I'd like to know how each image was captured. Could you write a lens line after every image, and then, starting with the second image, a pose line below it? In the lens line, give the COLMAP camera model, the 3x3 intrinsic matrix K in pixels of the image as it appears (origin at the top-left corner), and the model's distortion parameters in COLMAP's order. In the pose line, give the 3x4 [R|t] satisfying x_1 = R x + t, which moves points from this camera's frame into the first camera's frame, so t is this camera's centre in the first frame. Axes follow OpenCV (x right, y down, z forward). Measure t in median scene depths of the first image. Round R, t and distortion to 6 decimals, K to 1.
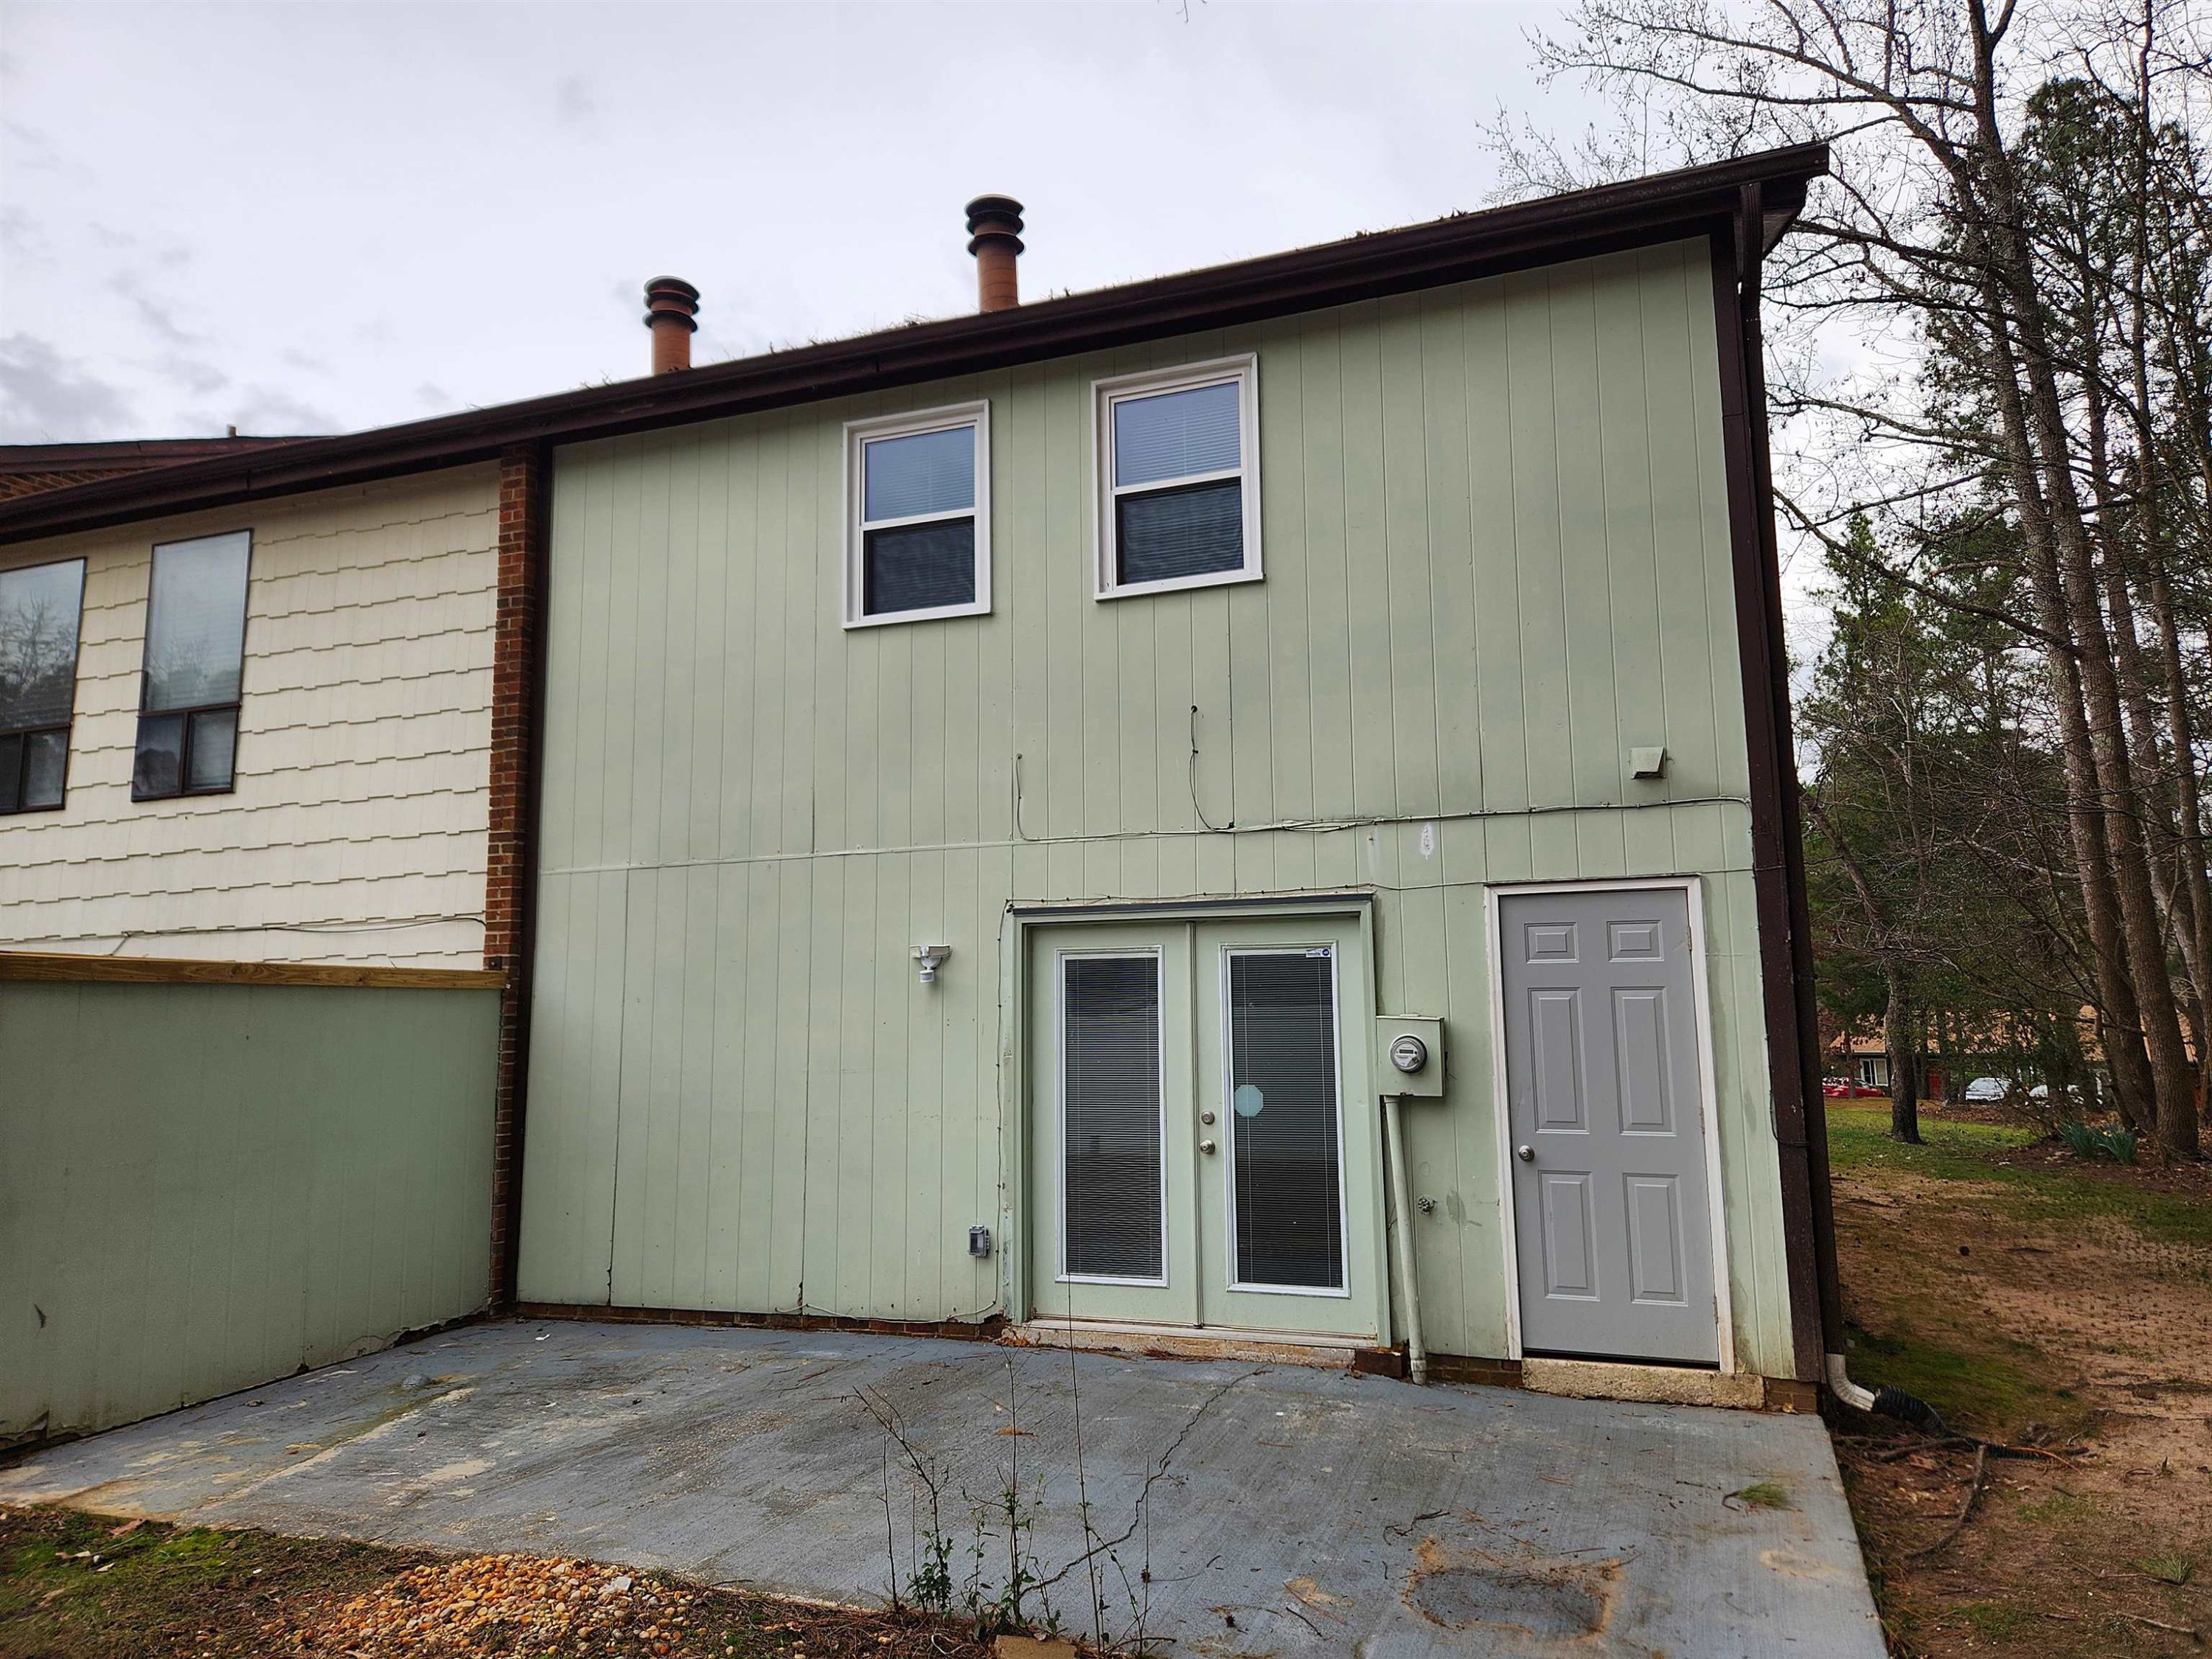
lens RADIAL K [[1468.4, 0, 1106.1], [0, 1468.4, 811.2], [0, 0, 1]] dist [0.005069, 0.000209]
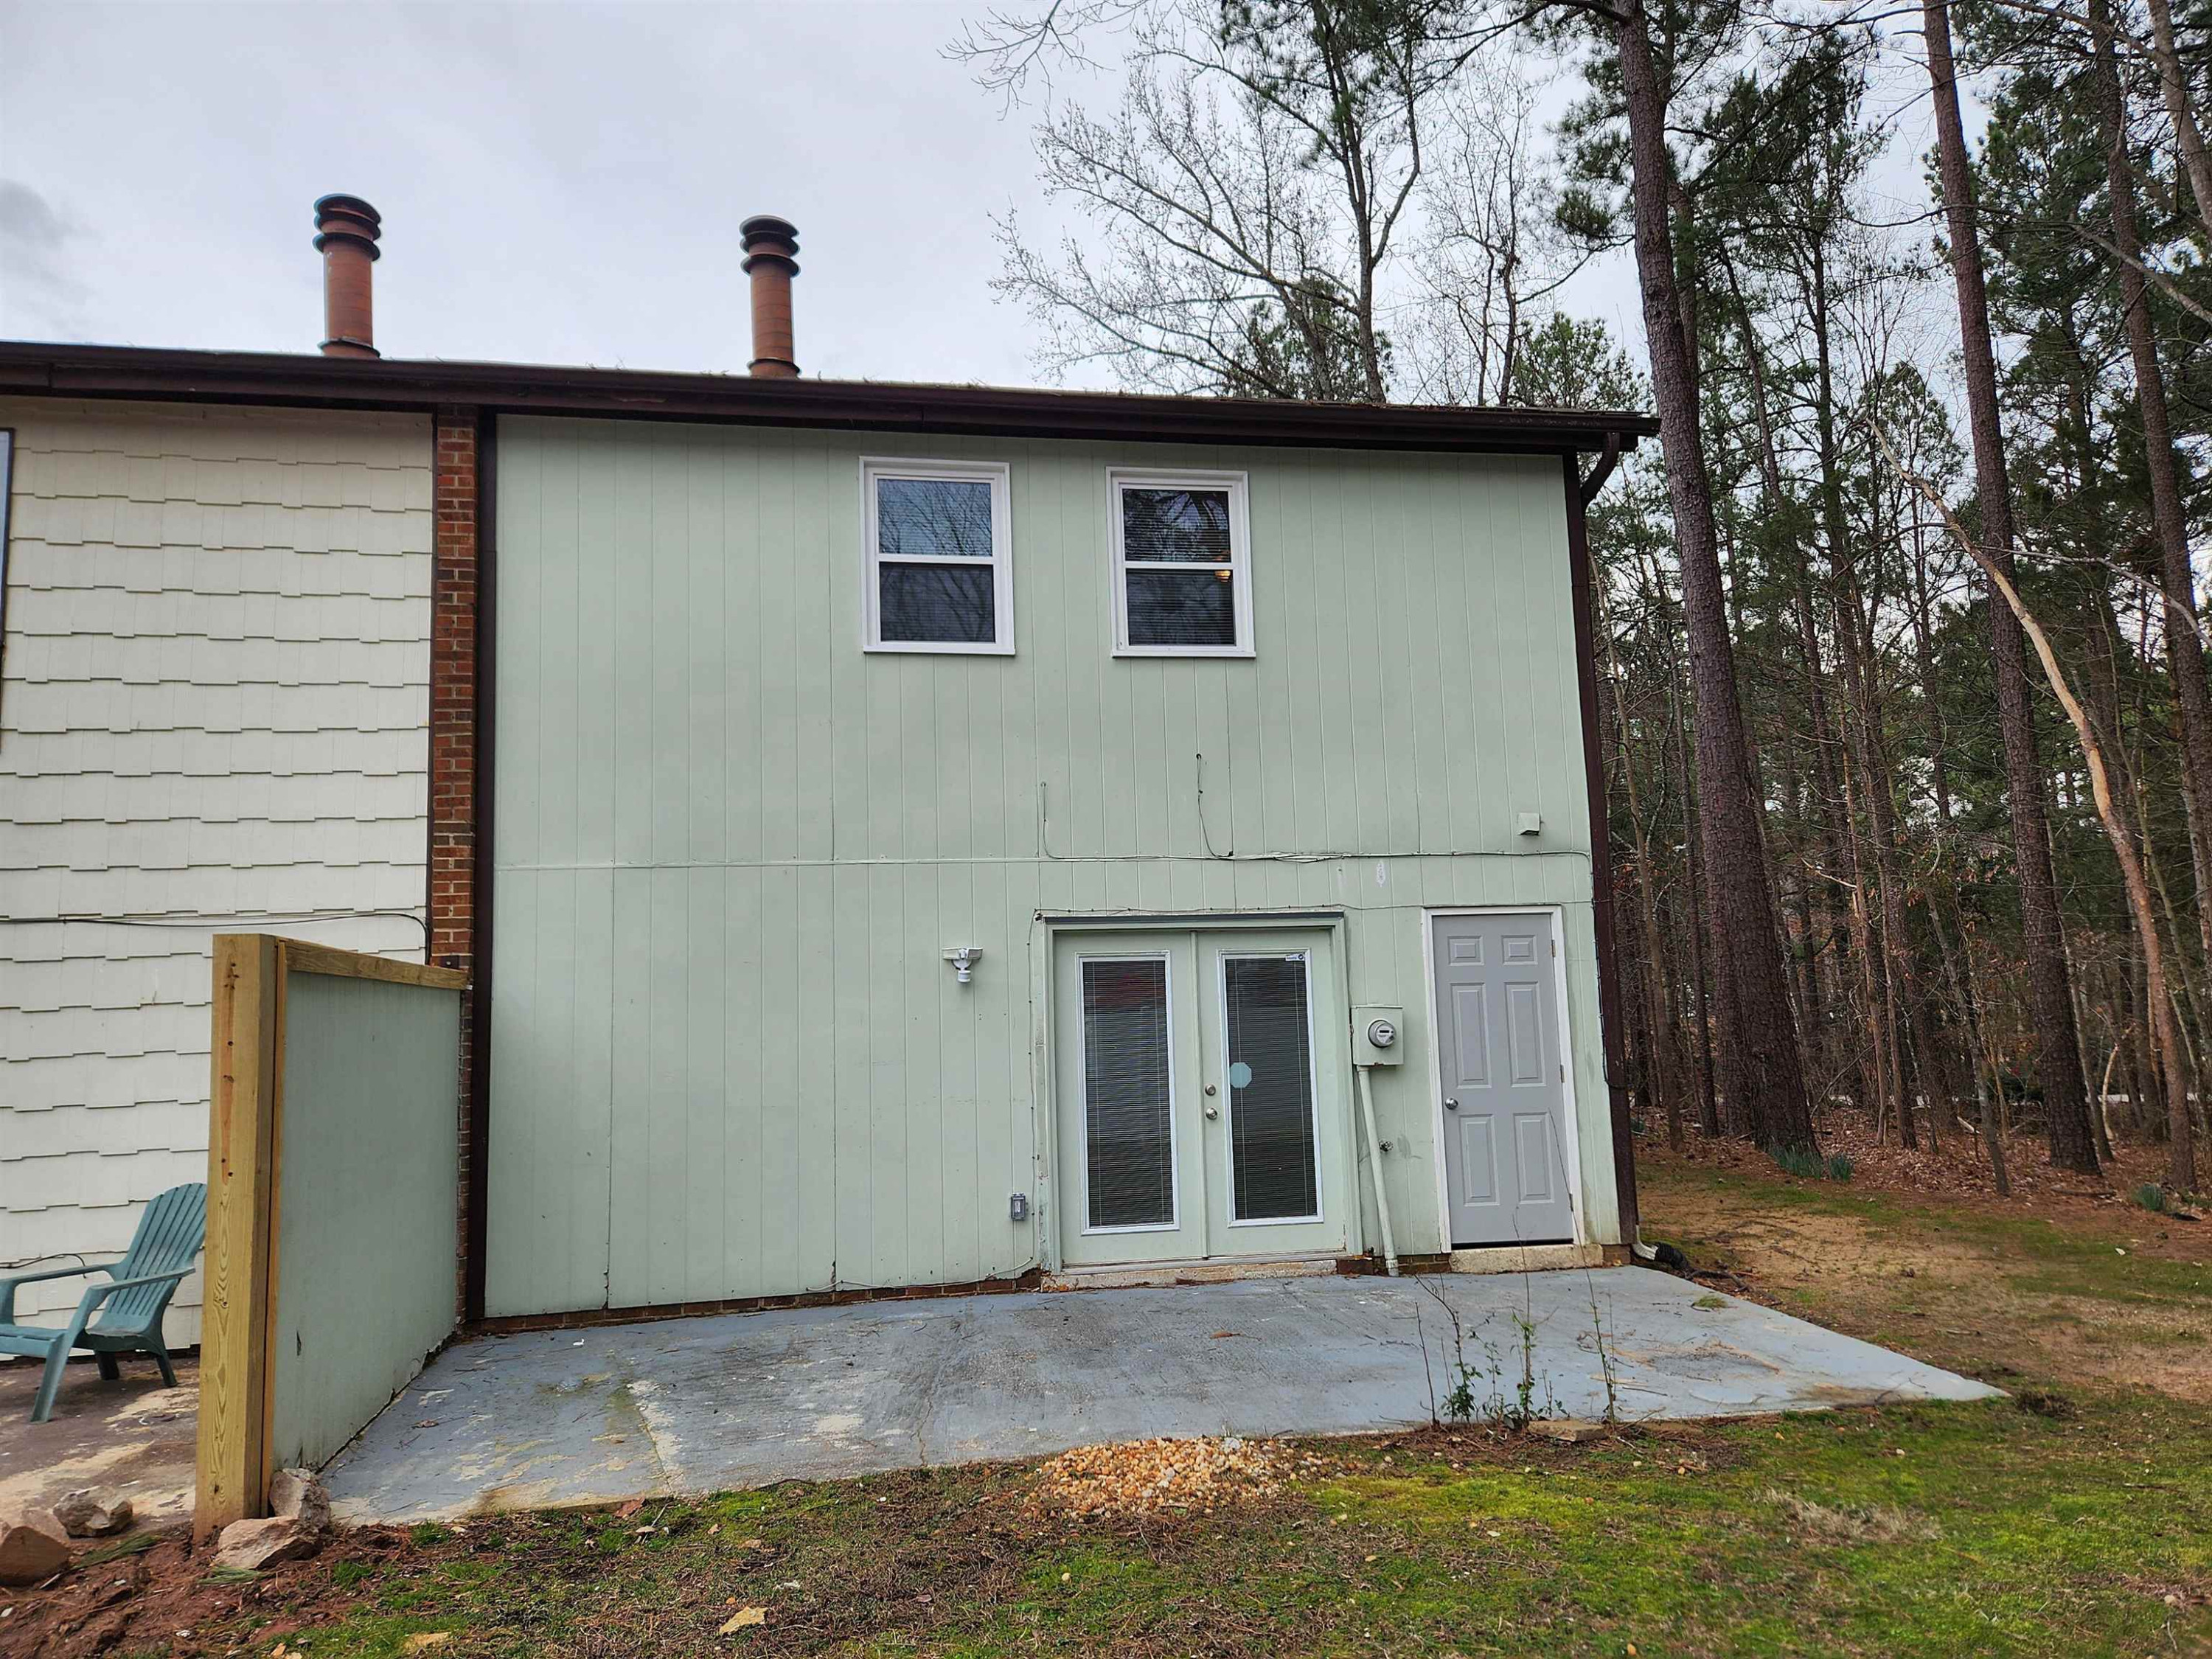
lens RADIAL K [[1480.5, 0, 1097.4], [0, 1480.5, 838.6], [0, 0, 1]] dist [0.003279, 0.000562]
pose [[0.864679, 0.045863, 0.500227, -0.624571], [-0.053779, 0.998552, 0.001408, 0.001297], [-0.499438, -0.028119, 0.865893, -0.022616]]
